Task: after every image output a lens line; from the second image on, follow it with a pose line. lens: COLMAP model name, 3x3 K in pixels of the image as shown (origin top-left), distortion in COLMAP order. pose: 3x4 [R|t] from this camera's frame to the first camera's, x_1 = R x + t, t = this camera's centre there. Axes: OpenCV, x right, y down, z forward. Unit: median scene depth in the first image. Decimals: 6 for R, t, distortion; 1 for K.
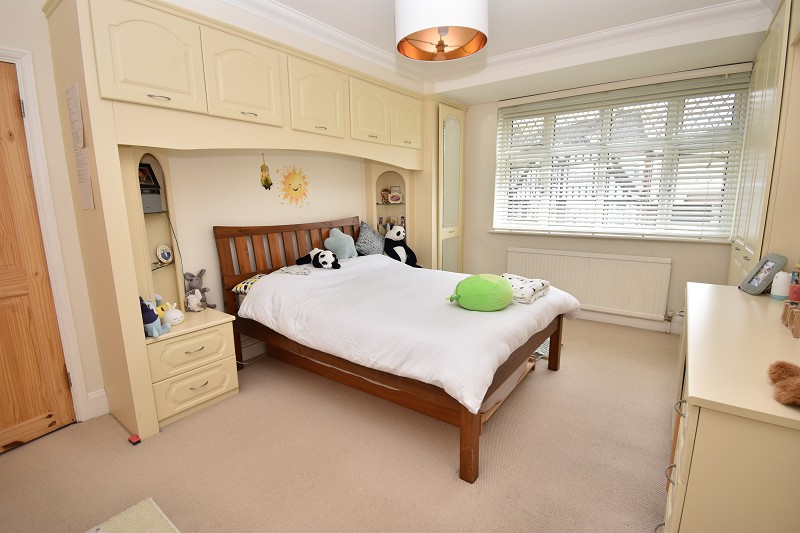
lens RADIAL K [[376.2, 0, 408.0], [0, 376.2, 268.1], [0, 0, 1]] dist [-0.025733, -0.000726]
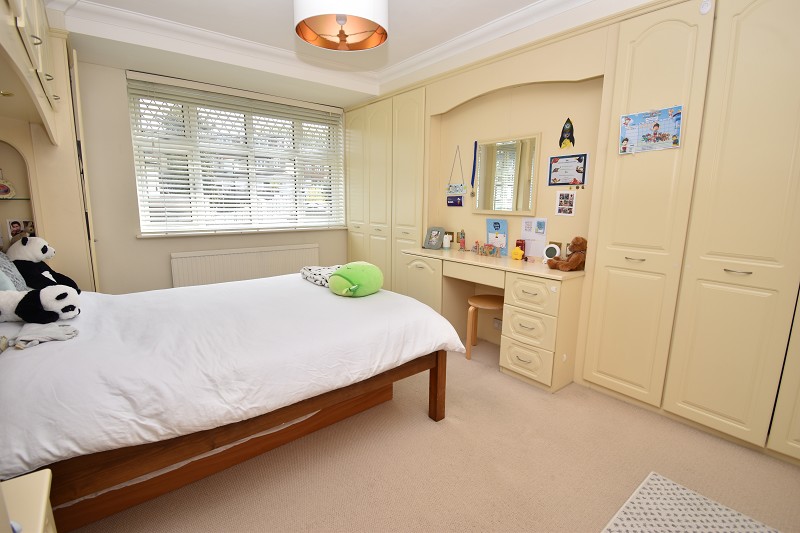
lens RADIAL K [[376.2, 0, 407.6], [0, 376.2, 263.5], [0, 0, 1]] dist [-0.025733, -0.000726]
pose [[0.239788, -0.144414, 0.960024, -0.494799], [0.159556, 0.981290, 0.107760, -0.046950], [-0.957624, 0.127338, 0.258343, 0.352703]]
